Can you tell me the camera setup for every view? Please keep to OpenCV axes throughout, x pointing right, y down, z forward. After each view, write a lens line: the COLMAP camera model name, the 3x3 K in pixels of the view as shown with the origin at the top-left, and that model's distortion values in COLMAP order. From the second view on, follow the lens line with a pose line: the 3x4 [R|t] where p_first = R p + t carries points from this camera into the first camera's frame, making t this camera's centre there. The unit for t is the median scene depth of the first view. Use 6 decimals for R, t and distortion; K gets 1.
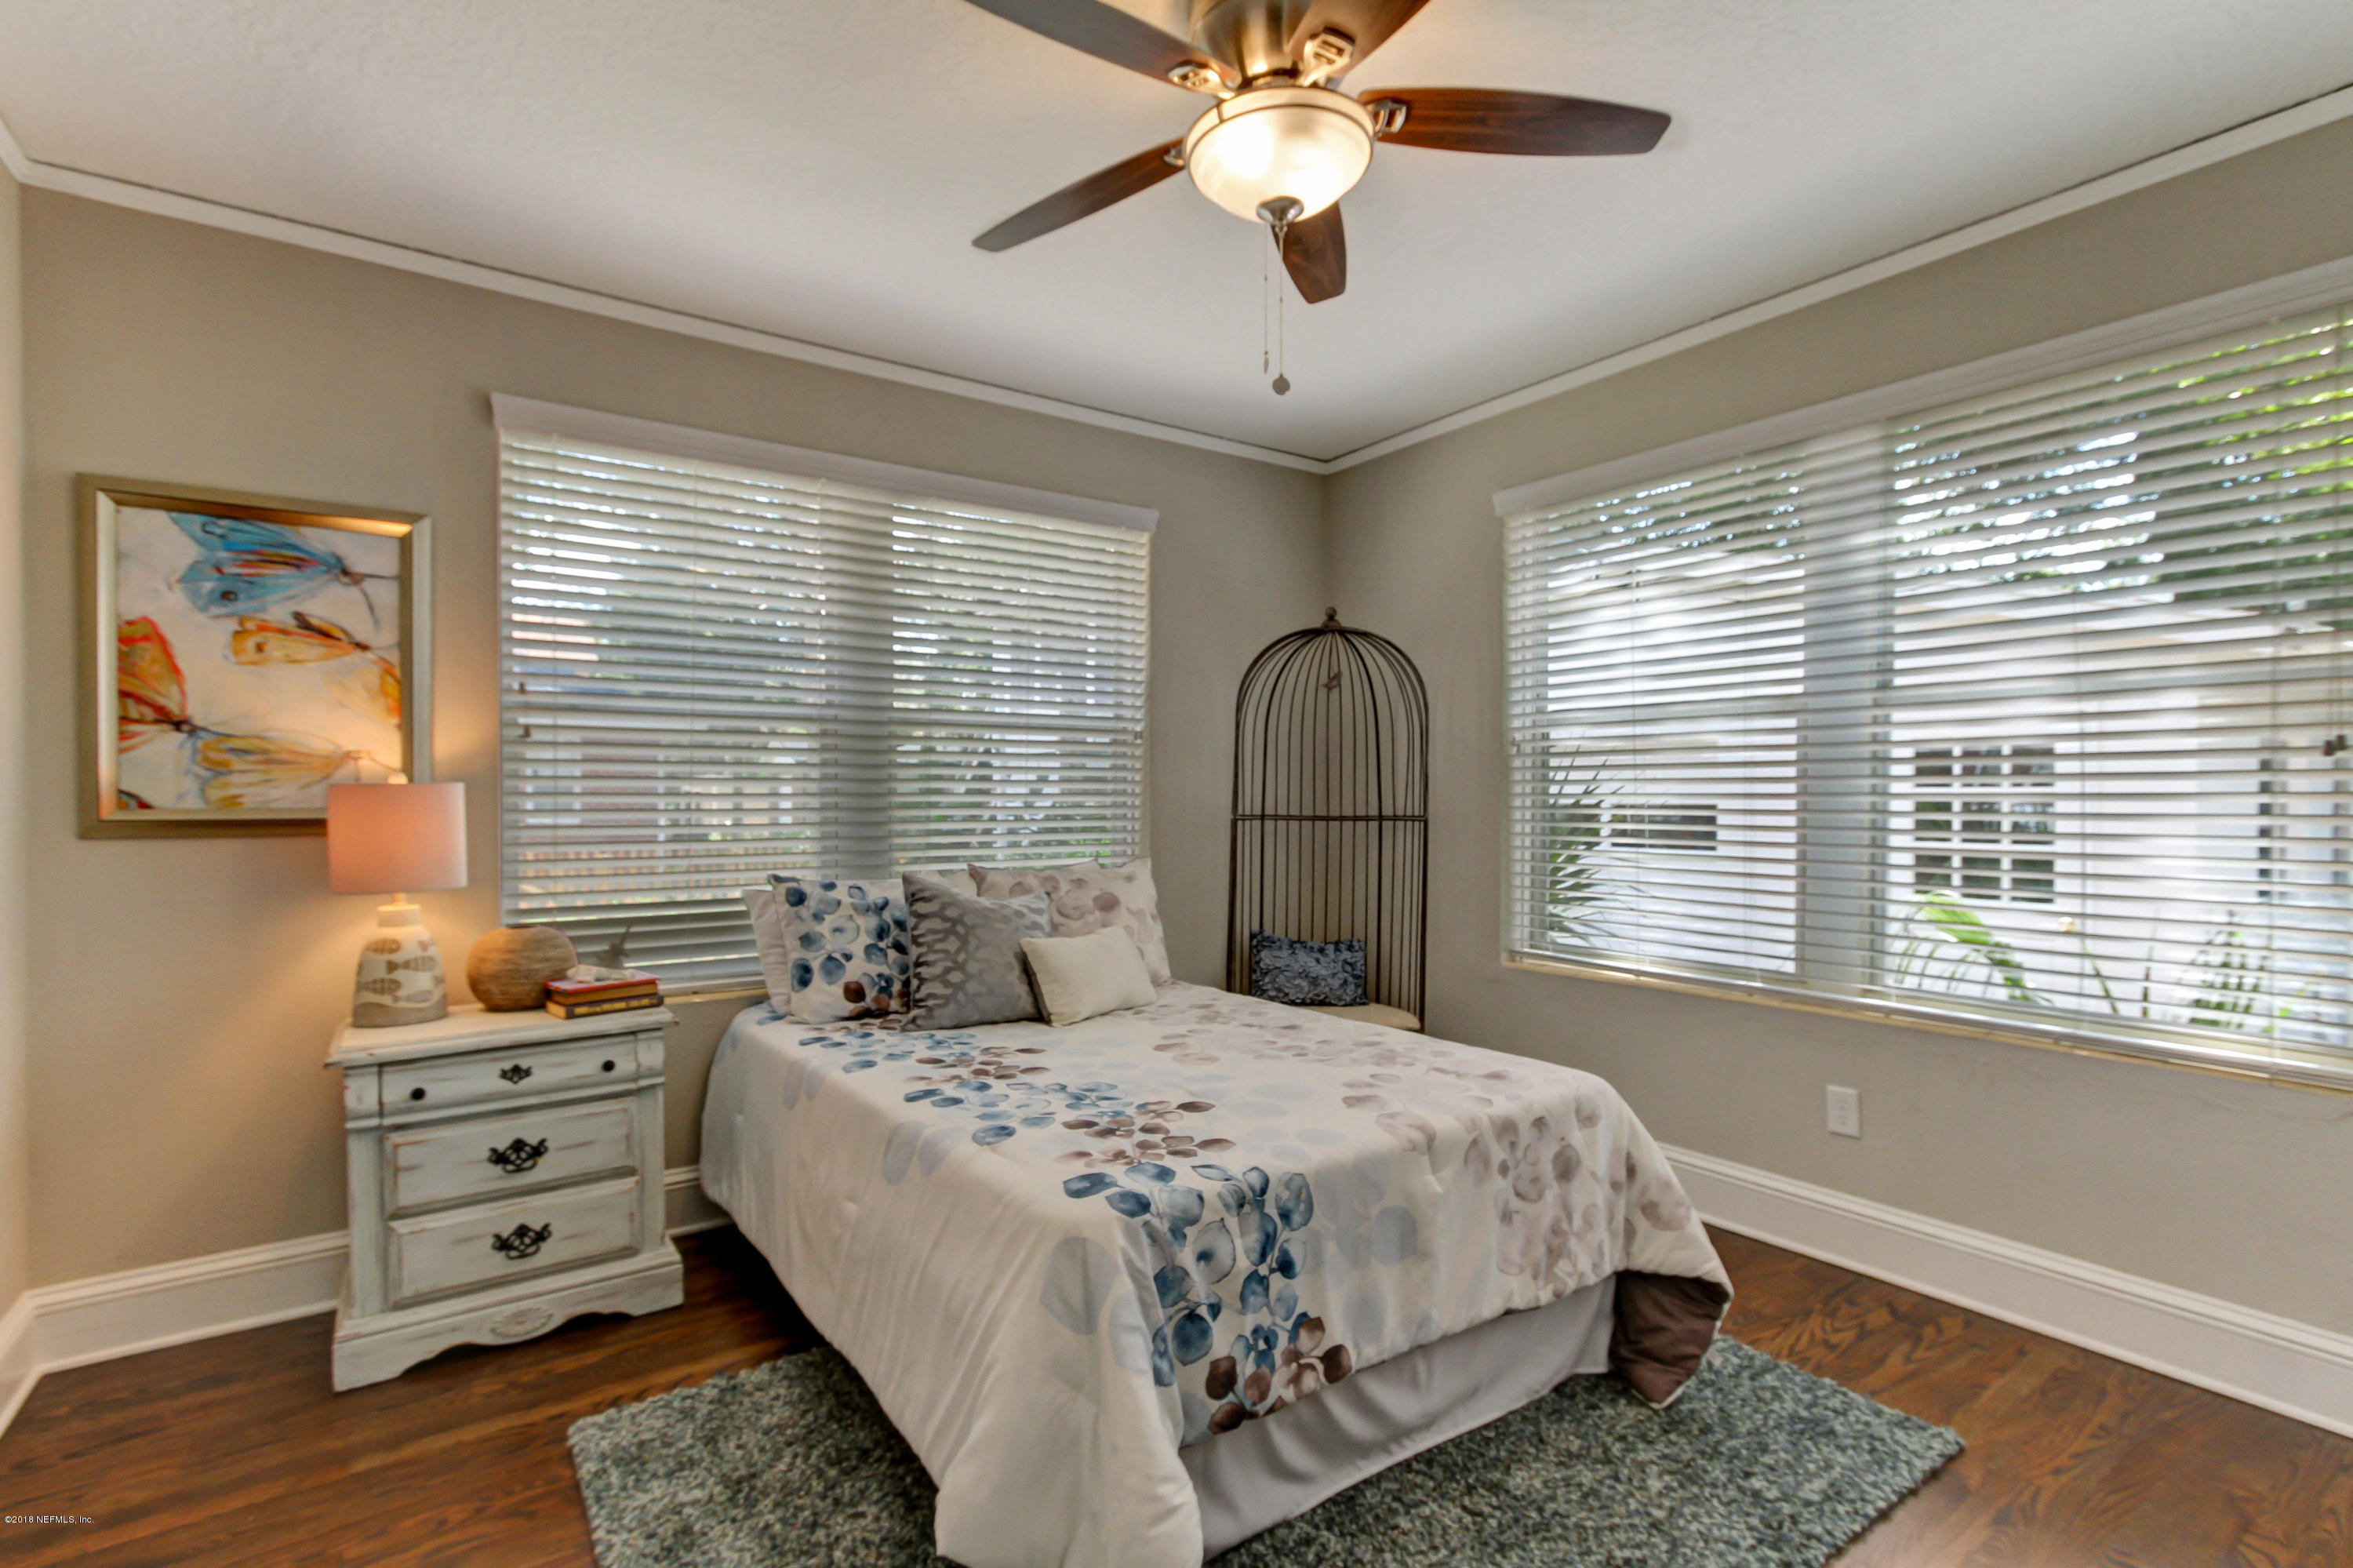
lens RADIAL K [[1081.1, 0, 1164.0], [0, 1081.1, 805.2], [0, 0, 1]] dist [-0.003590, 0.001972]
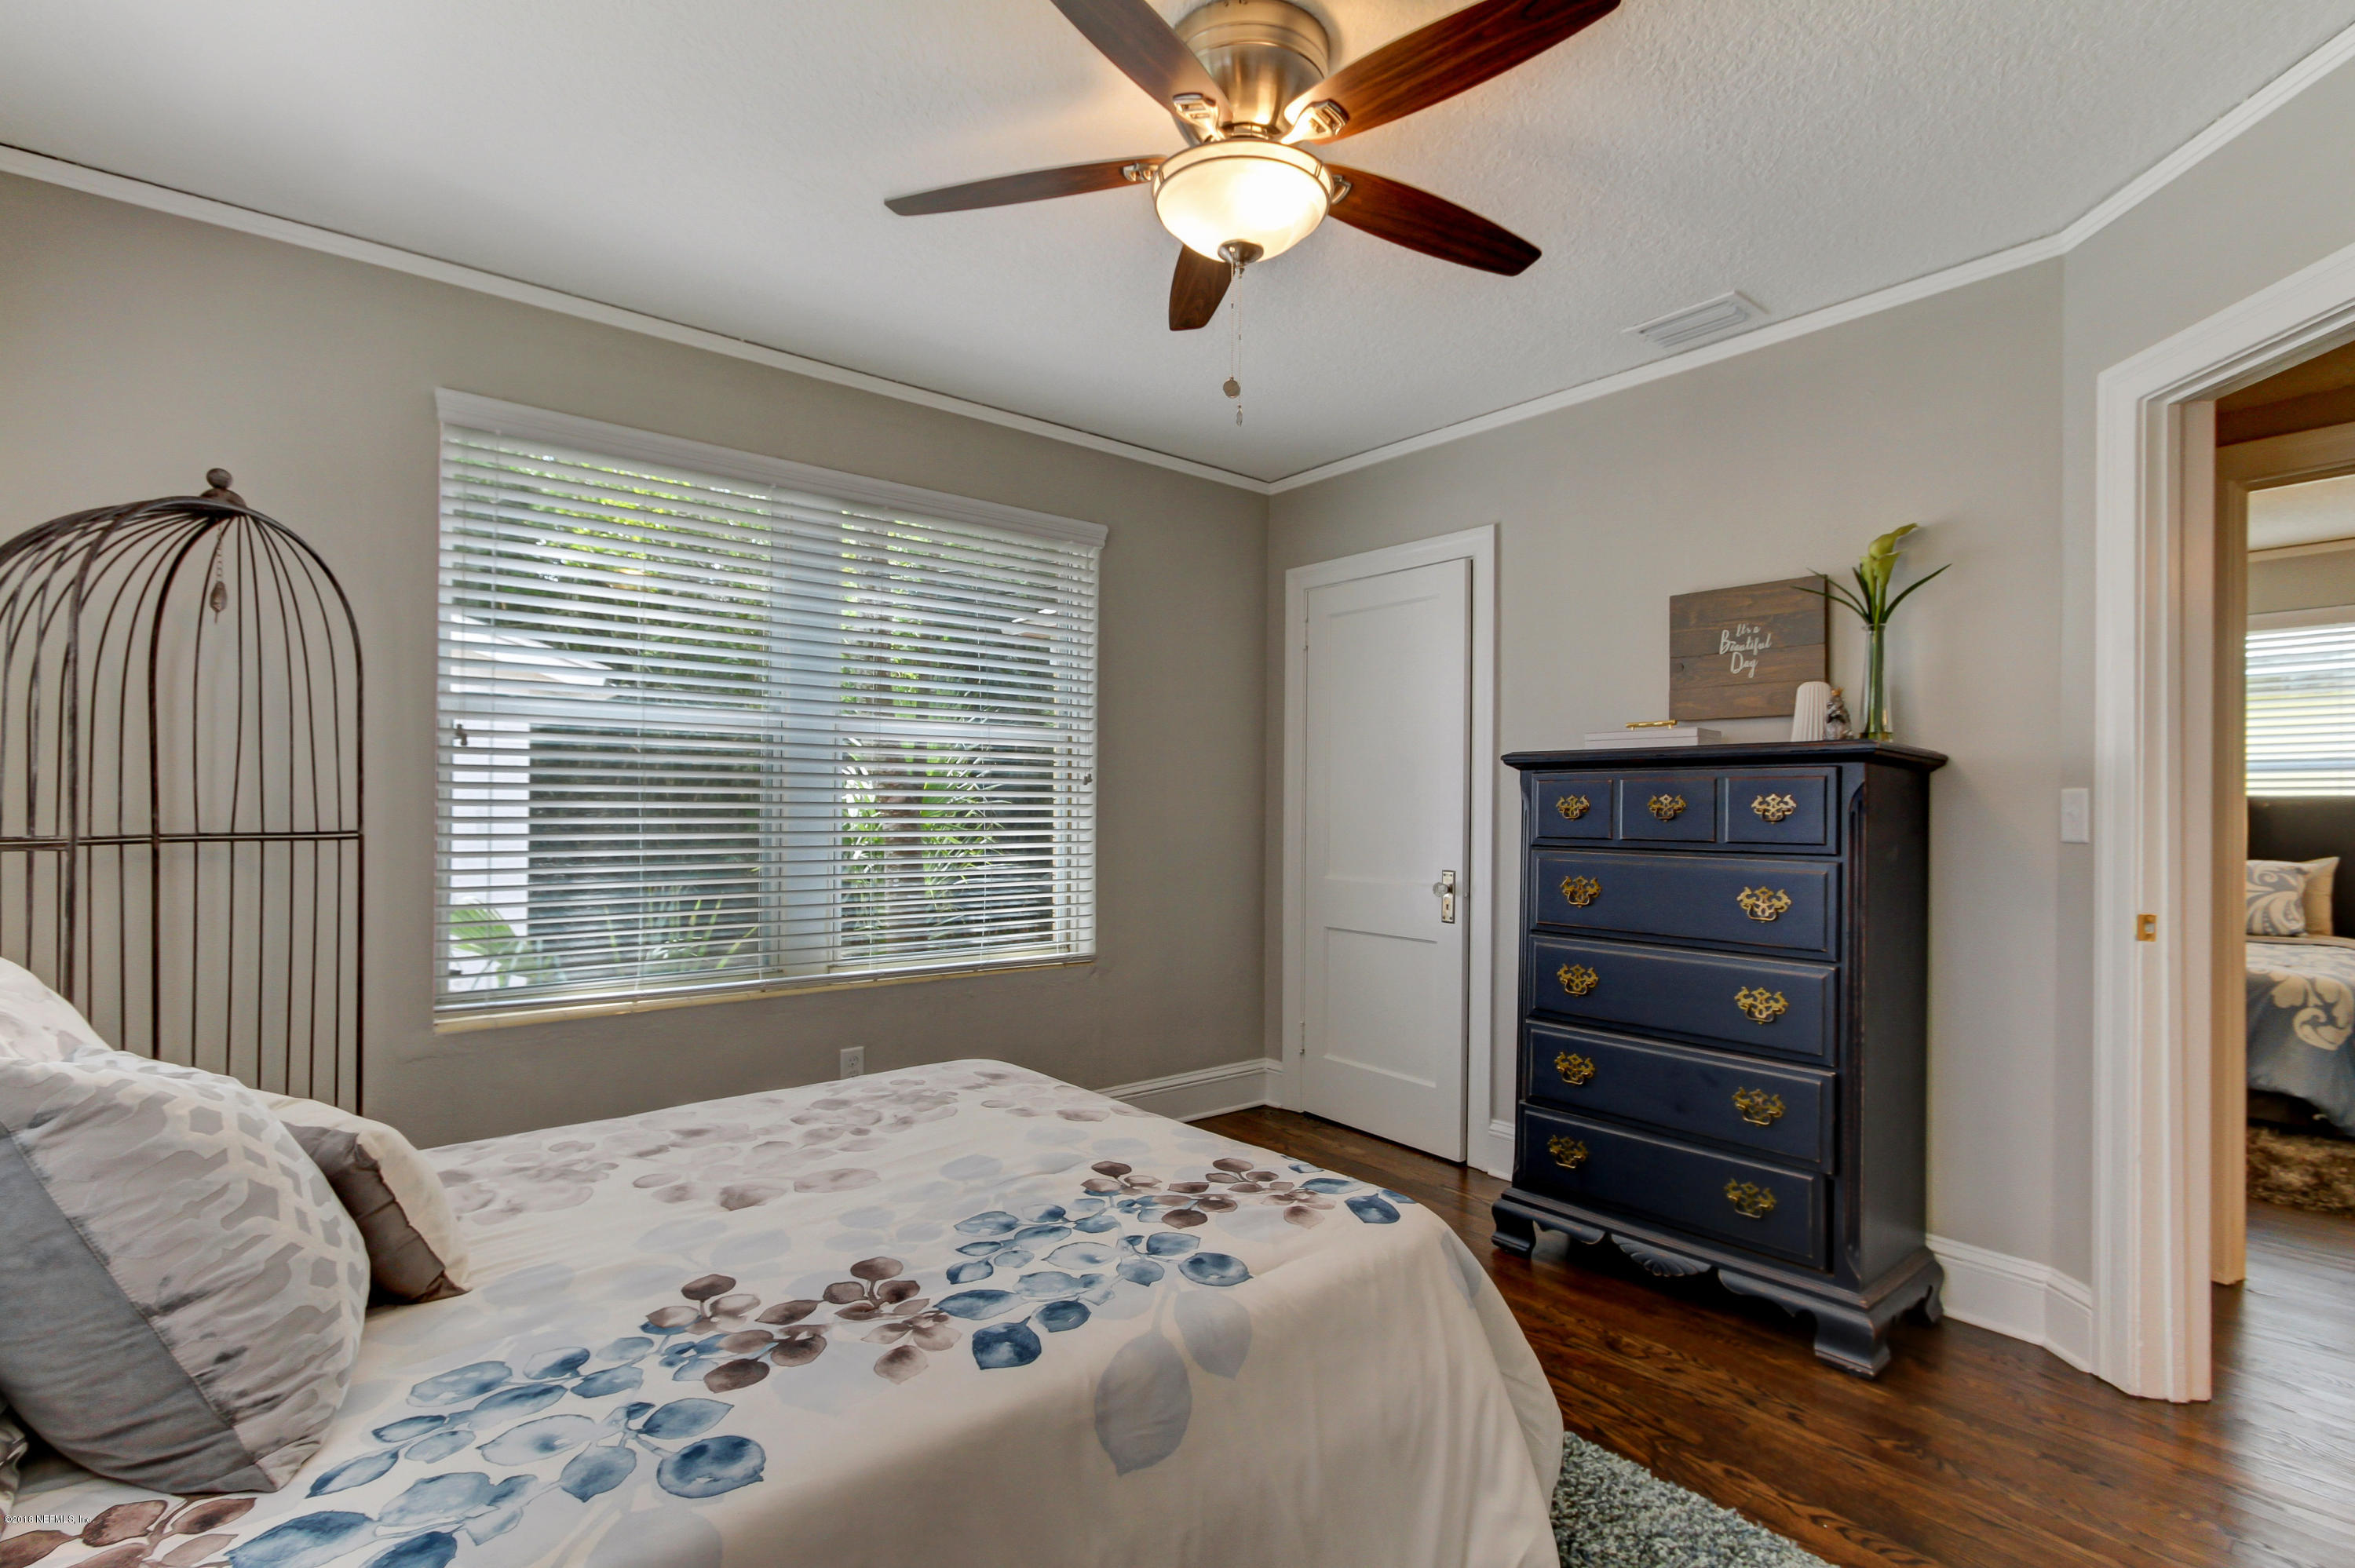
lens RADIAL K [[1081.8, 0, 1165.0], [0, 1081.8, 805.2], [0, 0, 1]] dist [-0.003590, 0.001972]
pose [[-0.071866, 0.004179, 0.997406, -0.734631], [0.002581, 0.999989, -0.004004, -0.003968], [-0.997411, 0.002287, -0.071876, 0.904783]]
